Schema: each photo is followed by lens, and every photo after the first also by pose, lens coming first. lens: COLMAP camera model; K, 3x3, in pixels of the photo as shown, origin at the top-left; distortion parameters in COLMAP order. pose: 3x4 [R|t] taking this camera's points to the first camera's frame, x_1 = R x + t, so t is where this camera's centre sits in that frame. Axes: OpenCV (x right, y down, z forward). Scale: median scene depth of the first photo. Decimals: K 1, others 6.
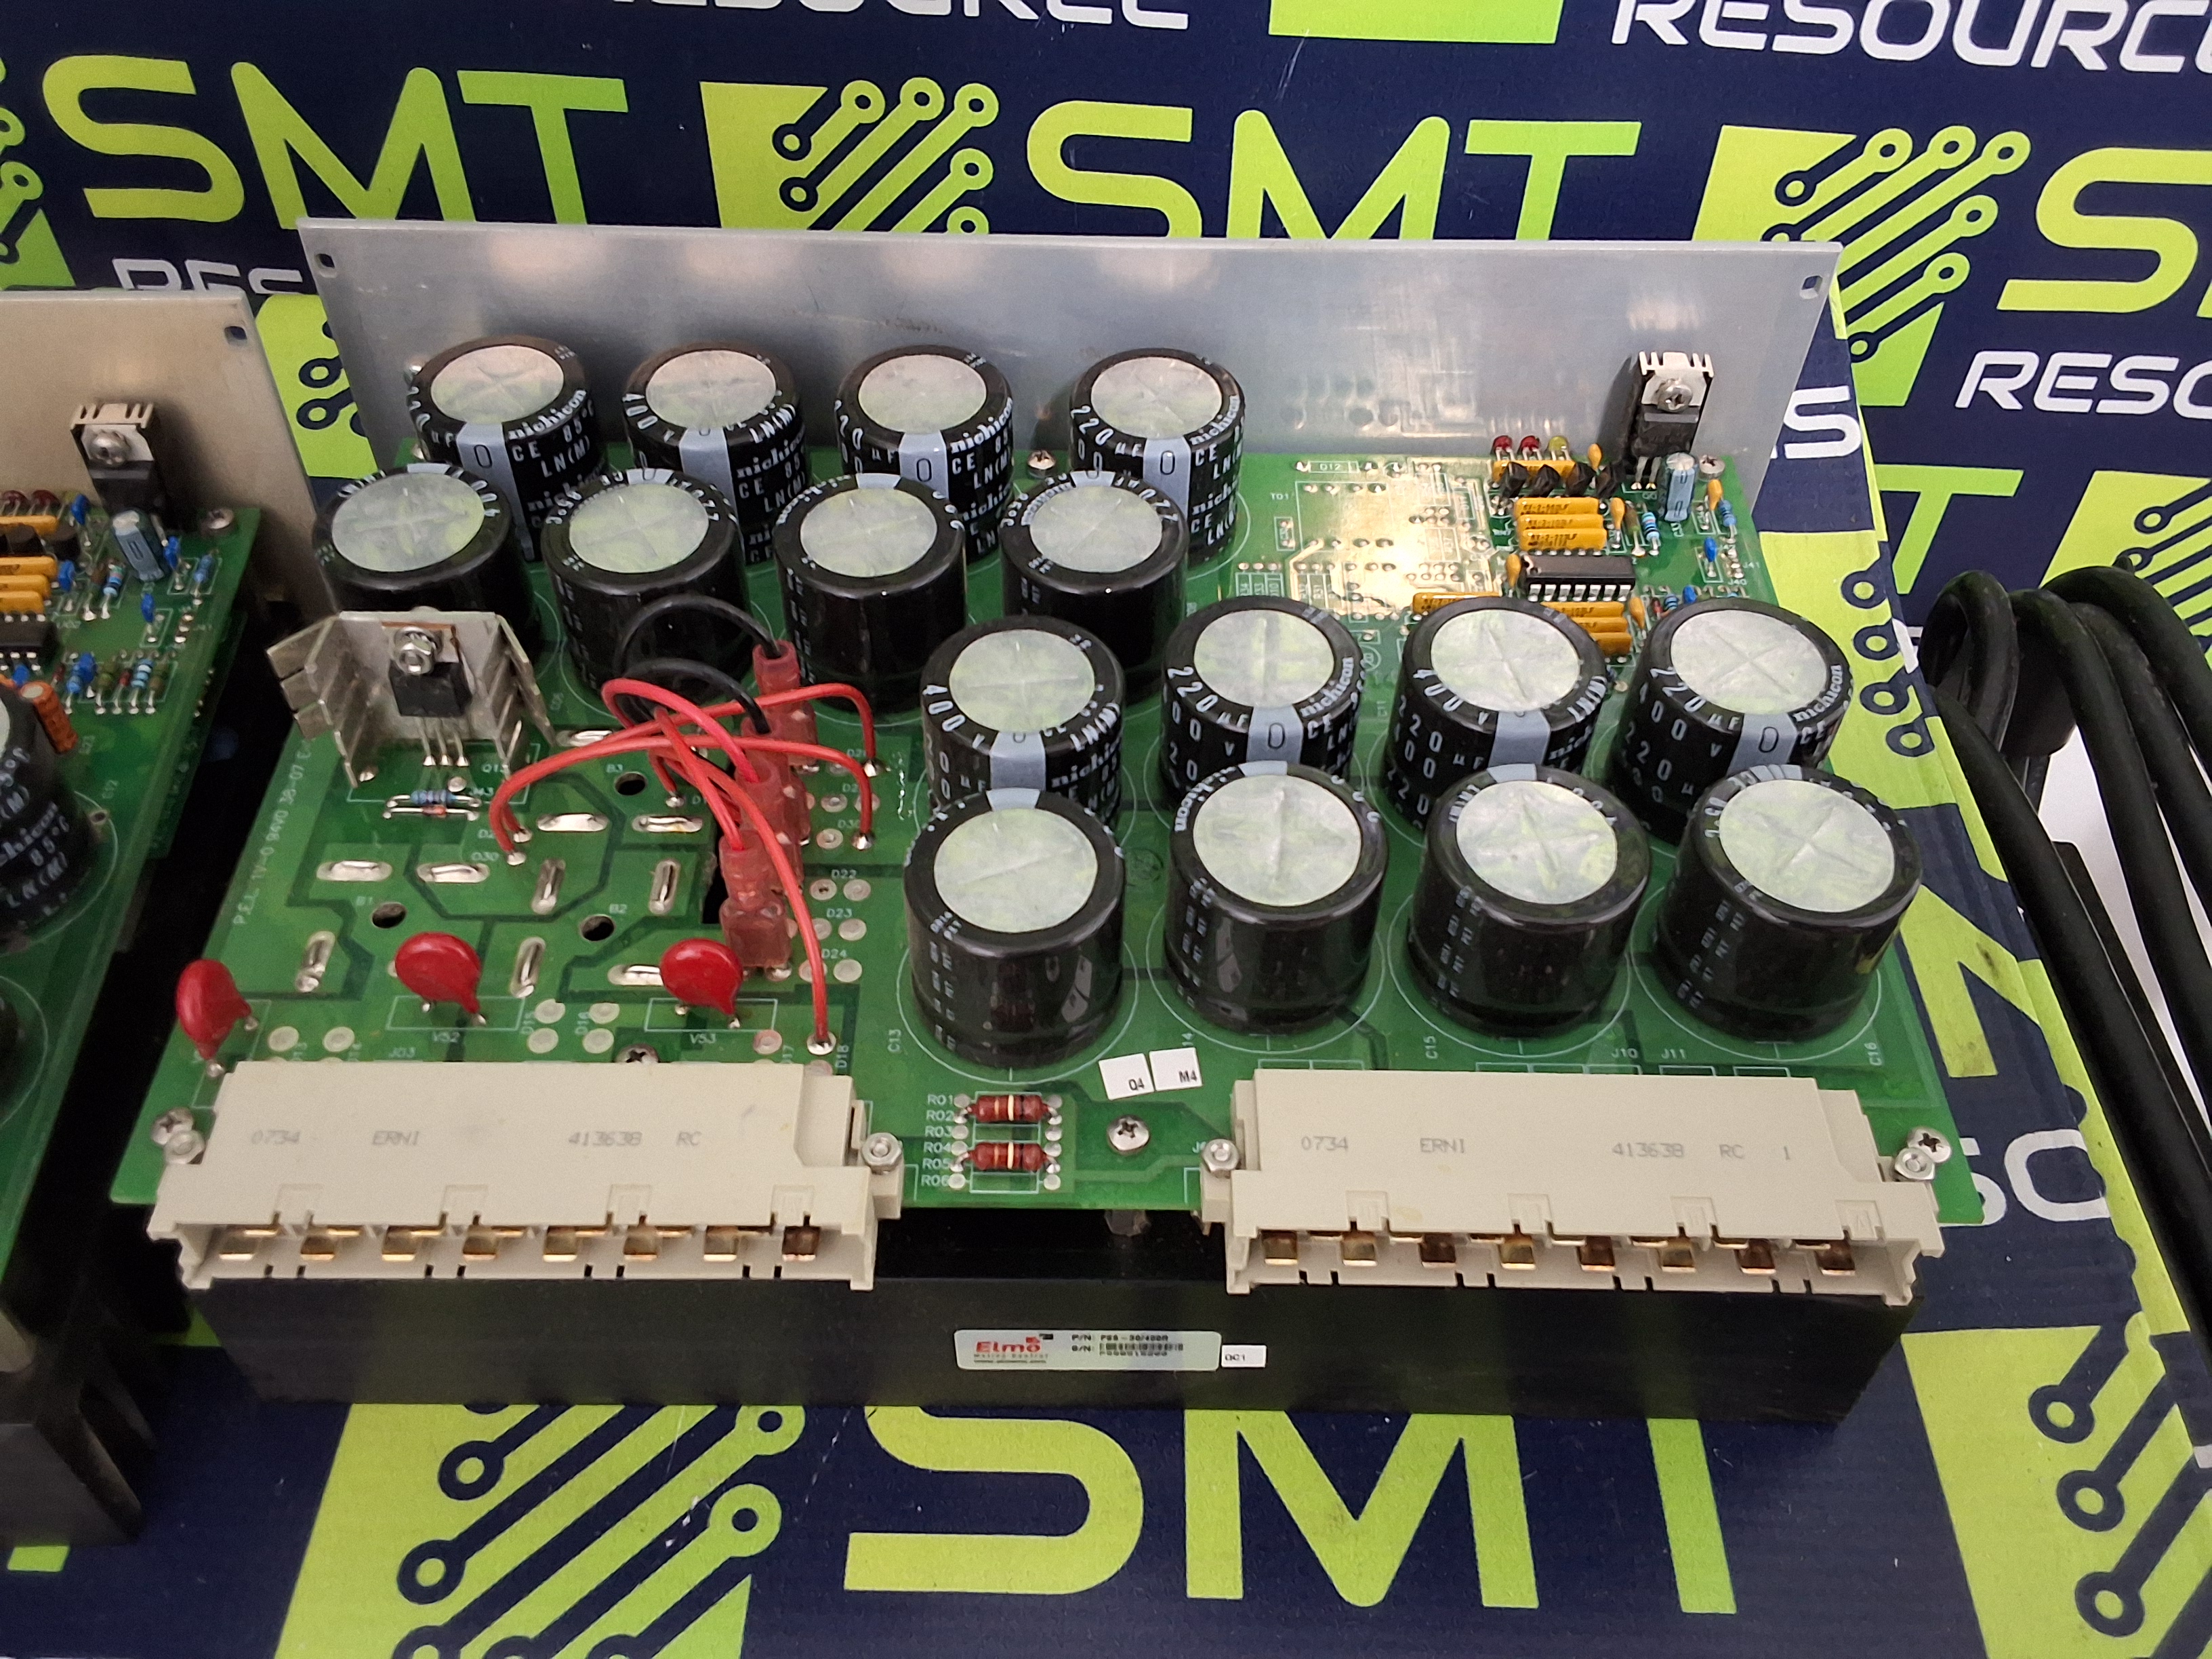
lens RADIAL K [[1945.7, 0, 1102.1], [0, 1945.7, 829.0], [0, 0, 1]] dist [0.099909, -0.144098]
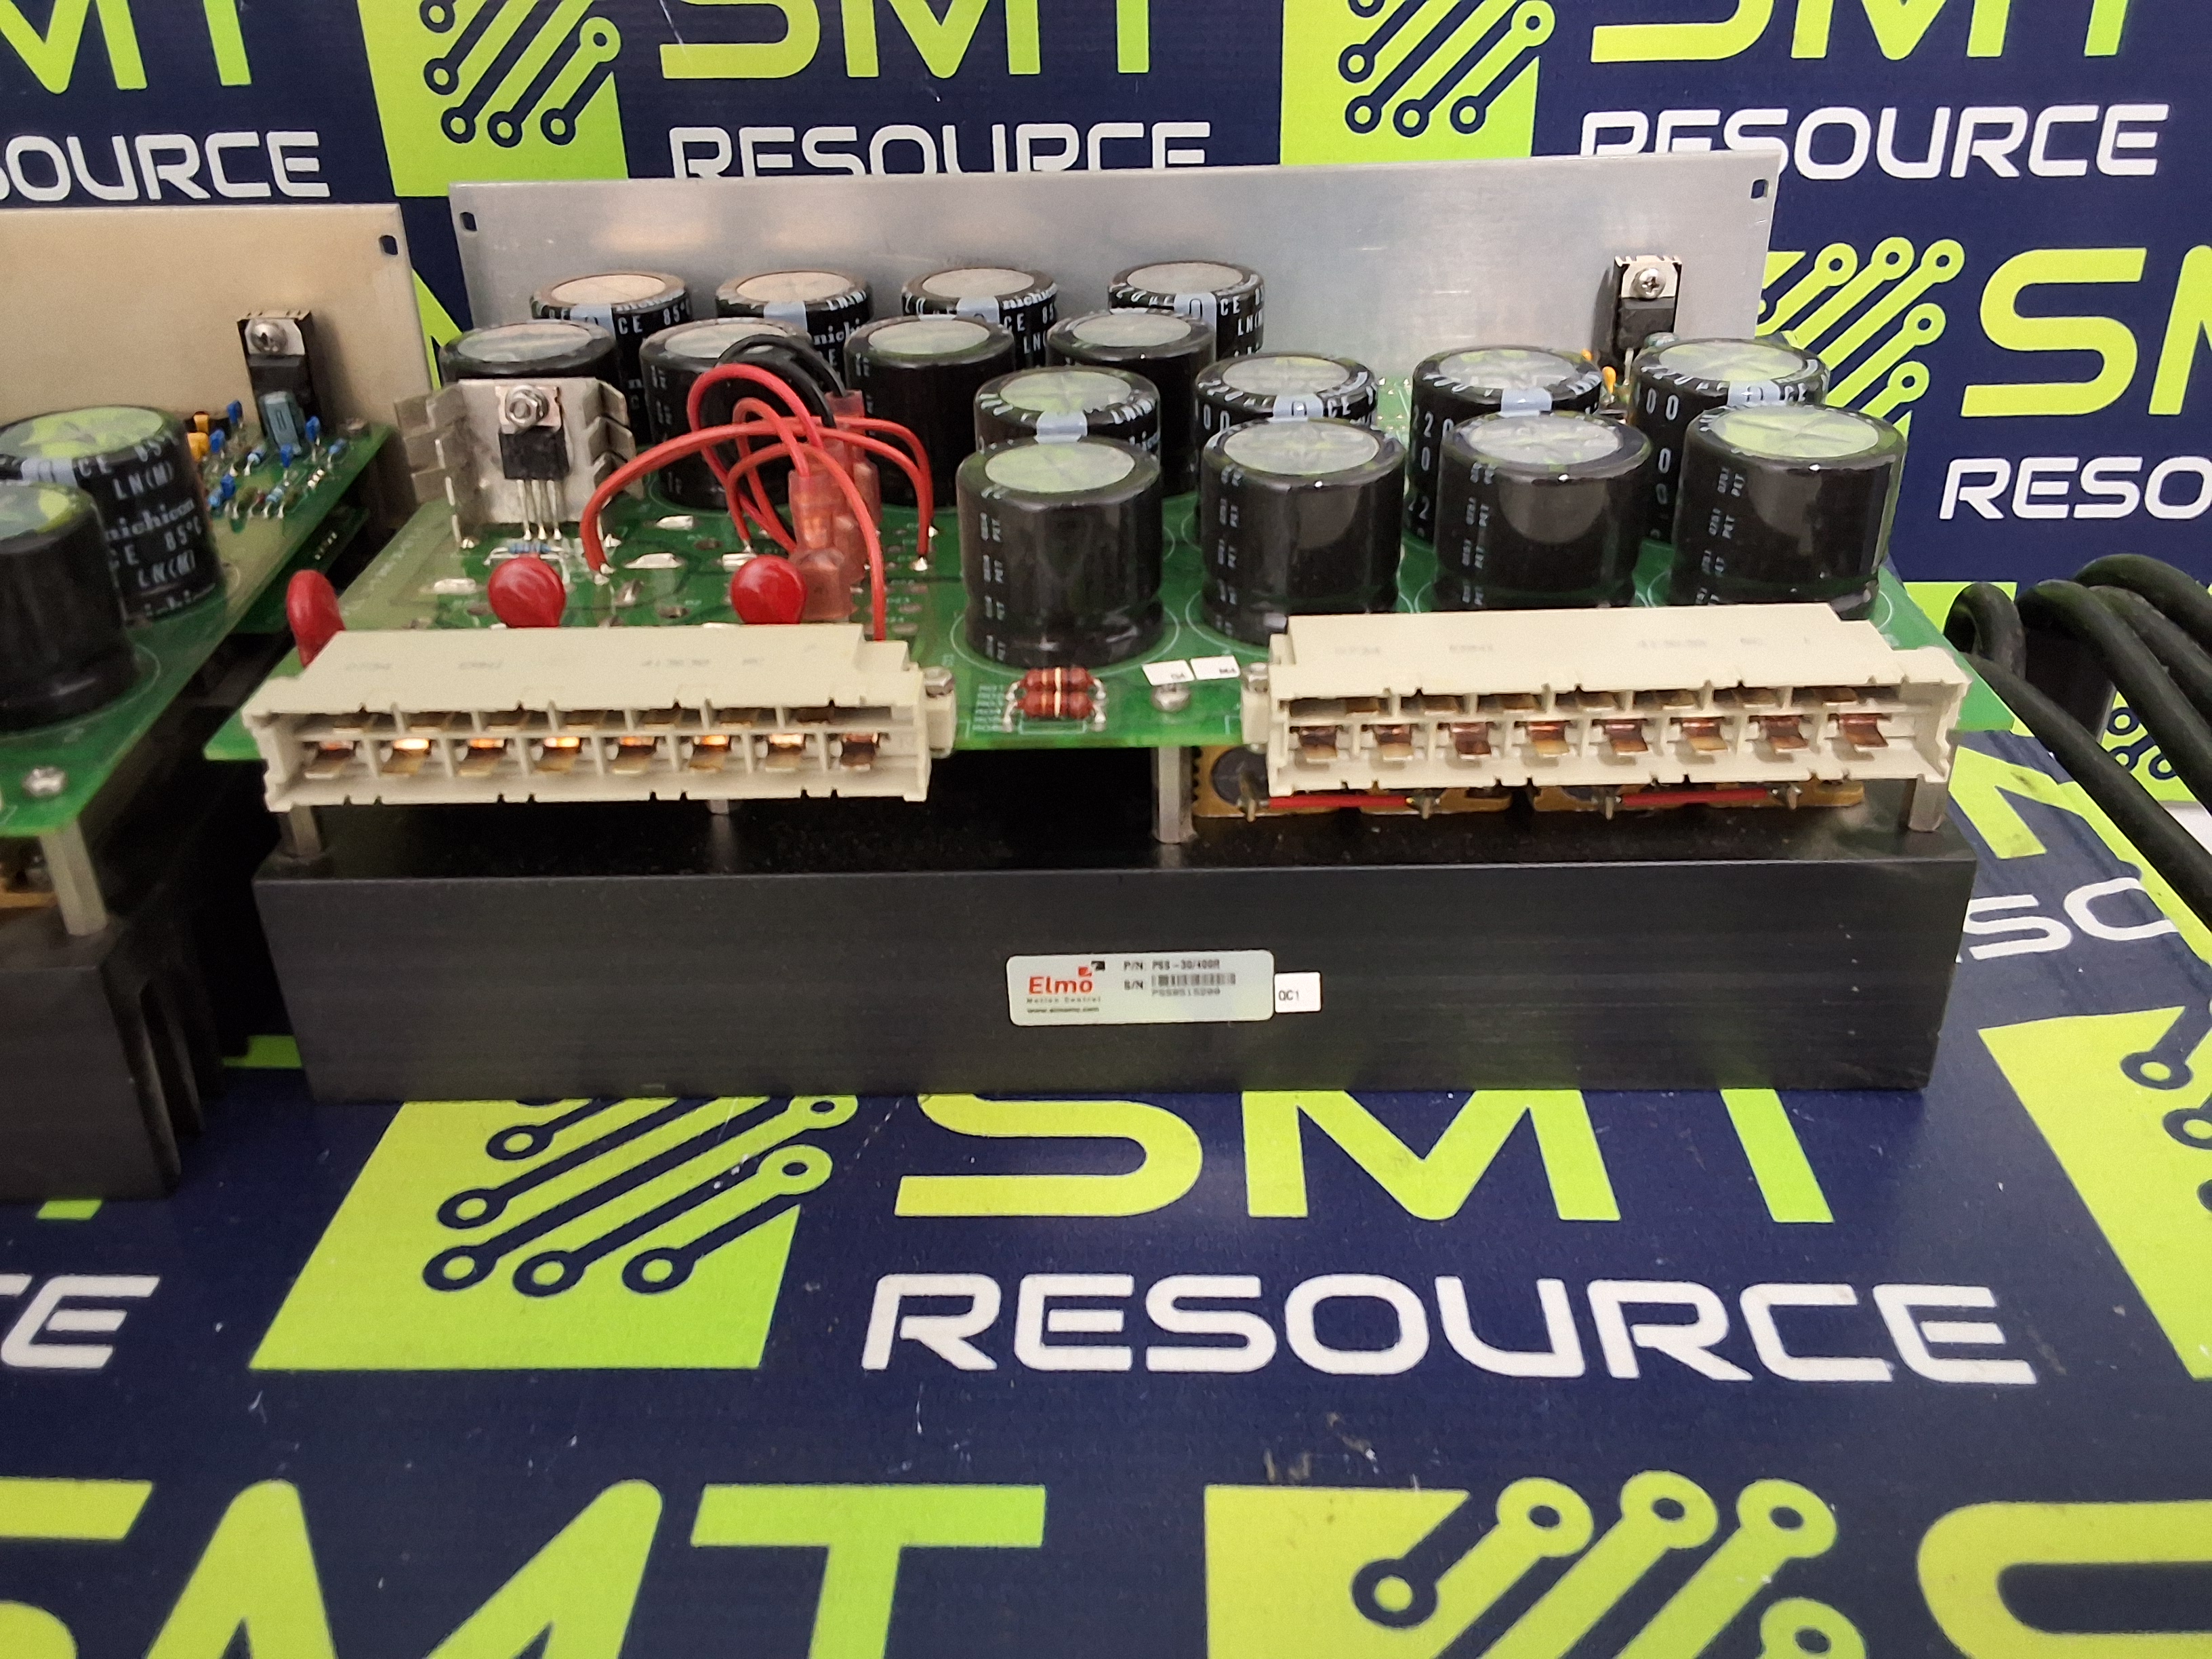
lens RADIAL K [[1945.7, 0, 1100.0], [0, 1945.7, 836.1], [0, 0, 1]] dist [0.099909, -0.144098]
pose [[0.999084, -0.029529, -0.030961, 0.004985], [0.018121, 0.947582, -0.318998, 0.487245], [0.038757, 0.318145, 0.947249, 0.032148]]
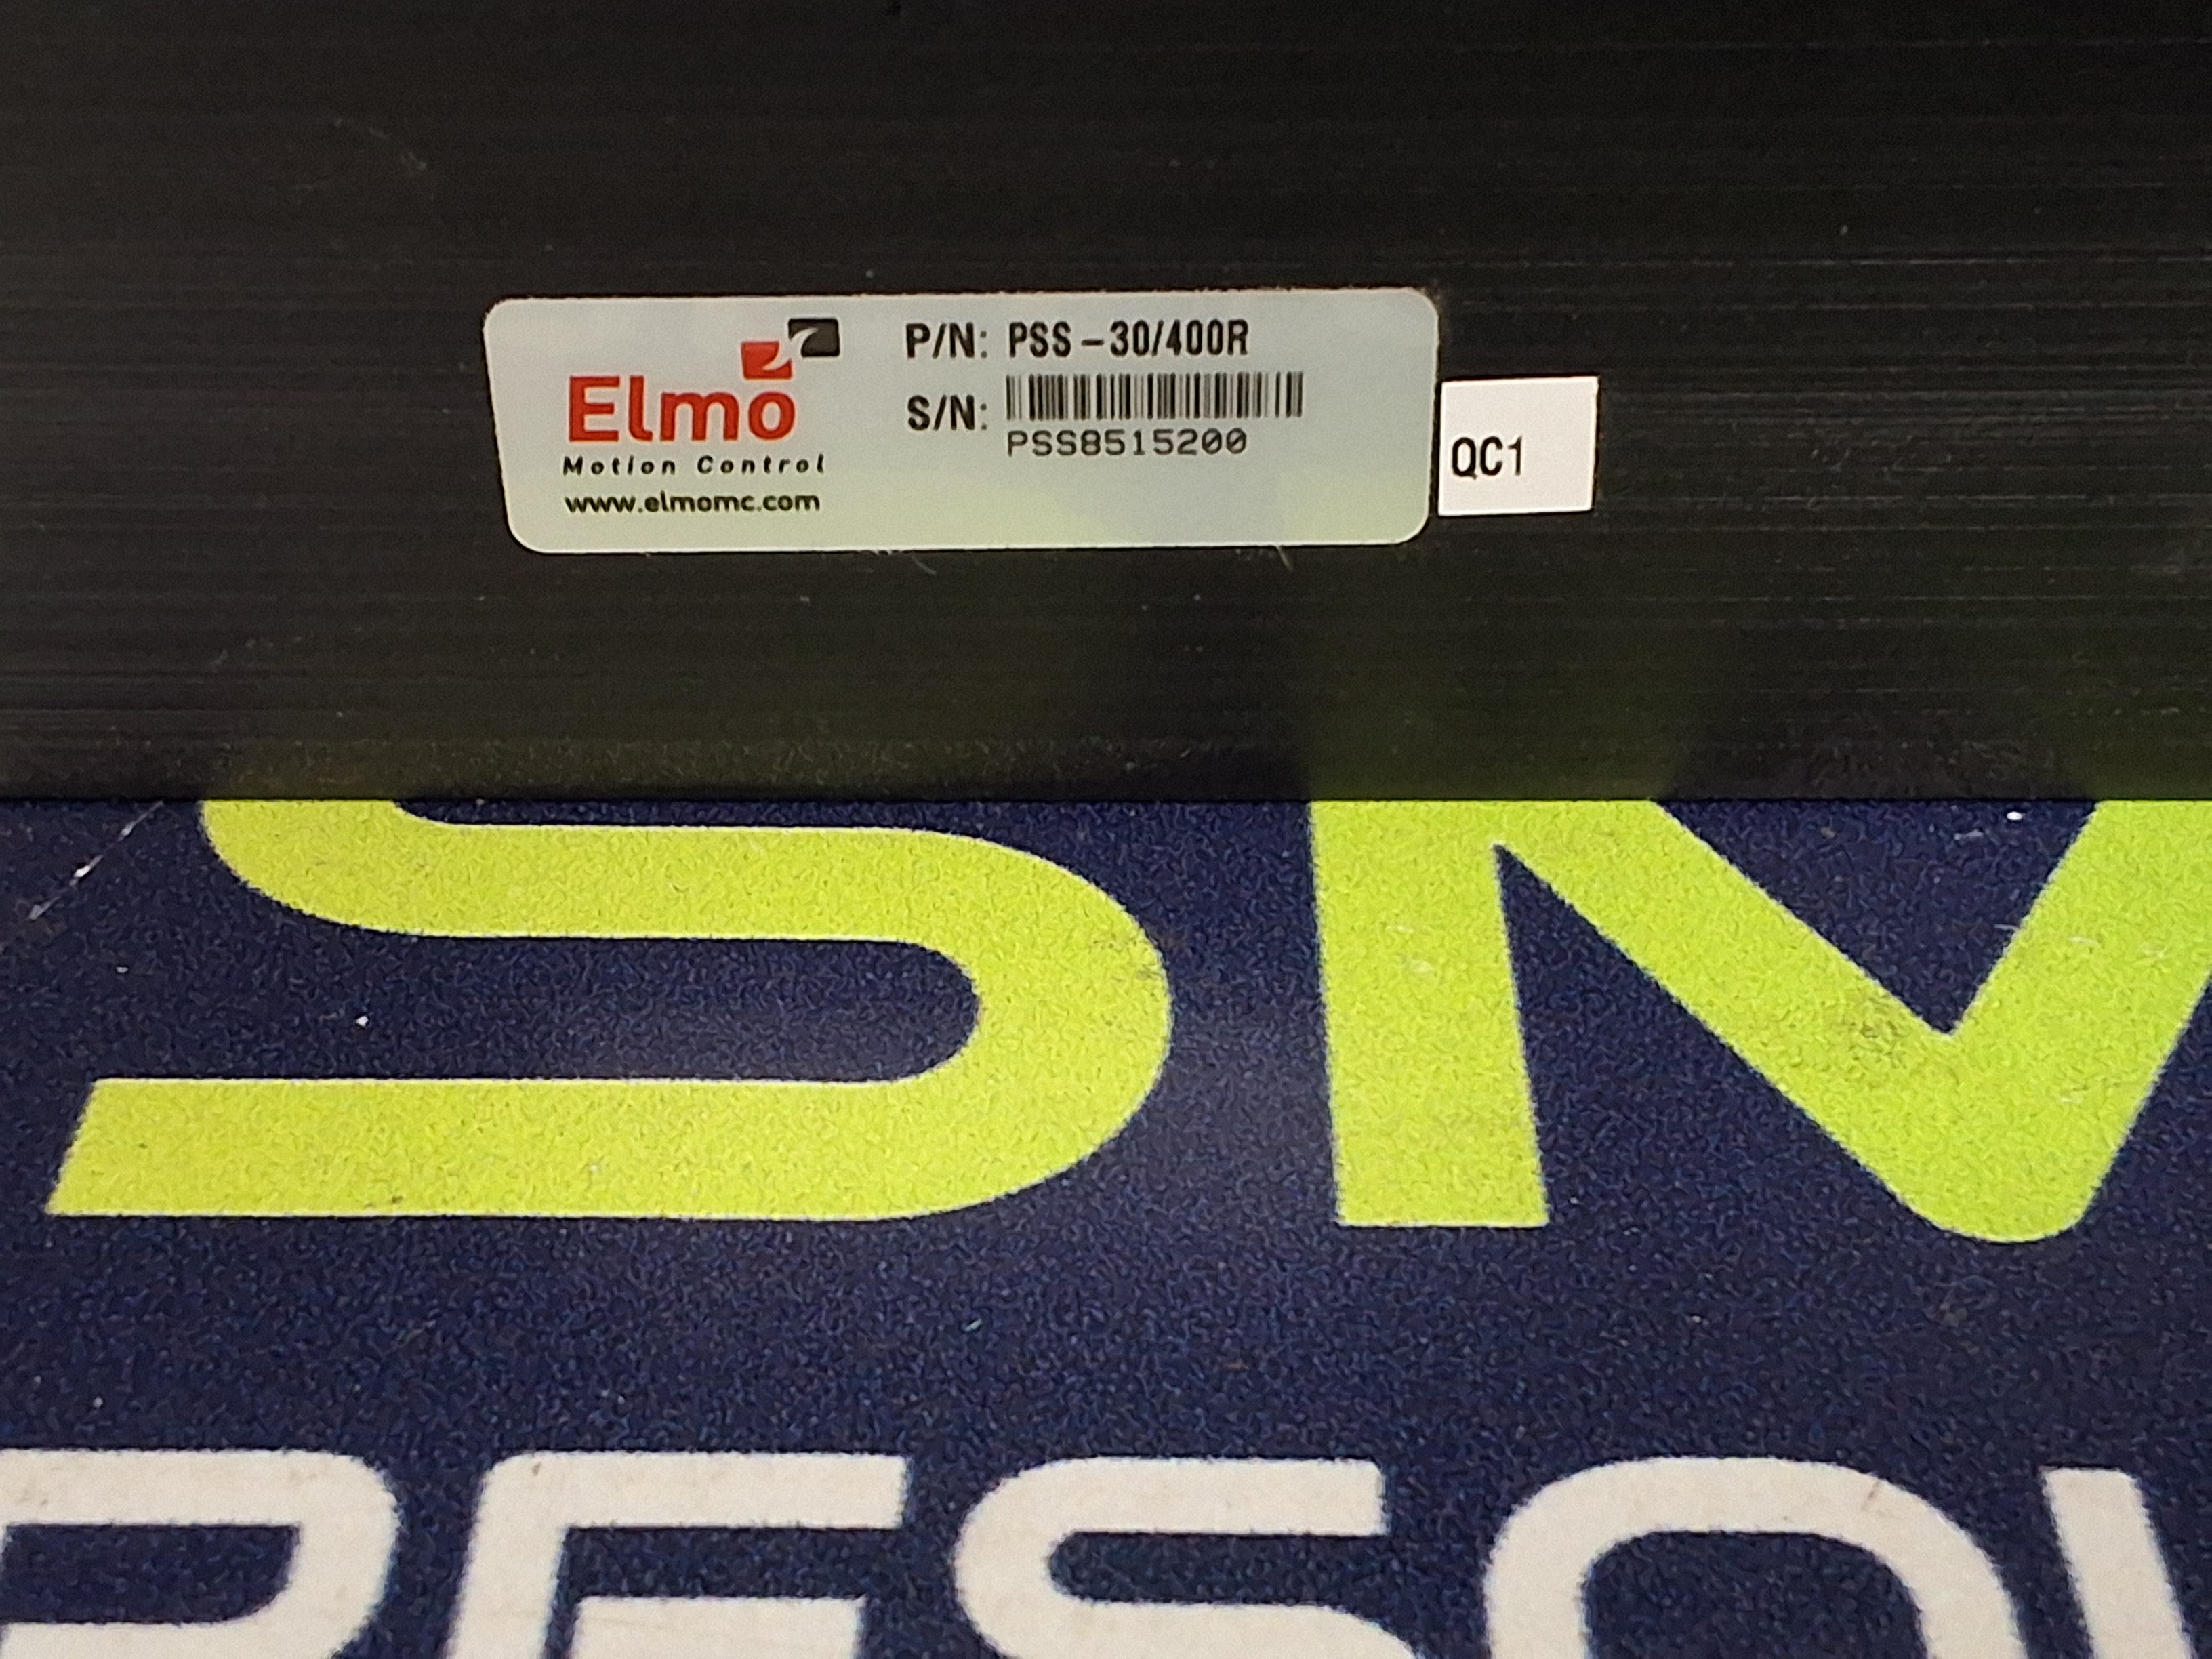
lens RADIAL K [[3566.9, 0, 1101.9], [0, 3566.9, 822.3], [0, 0, 1]] dist [0.015850, 0.000000]
pose [[0.999872, -0.015250, 0.004767, 0.008693], [0.015914, 0.977157, -0.211922, 0.412365], [-0.001427, 0.211971, 0.977275, 0.488913]]
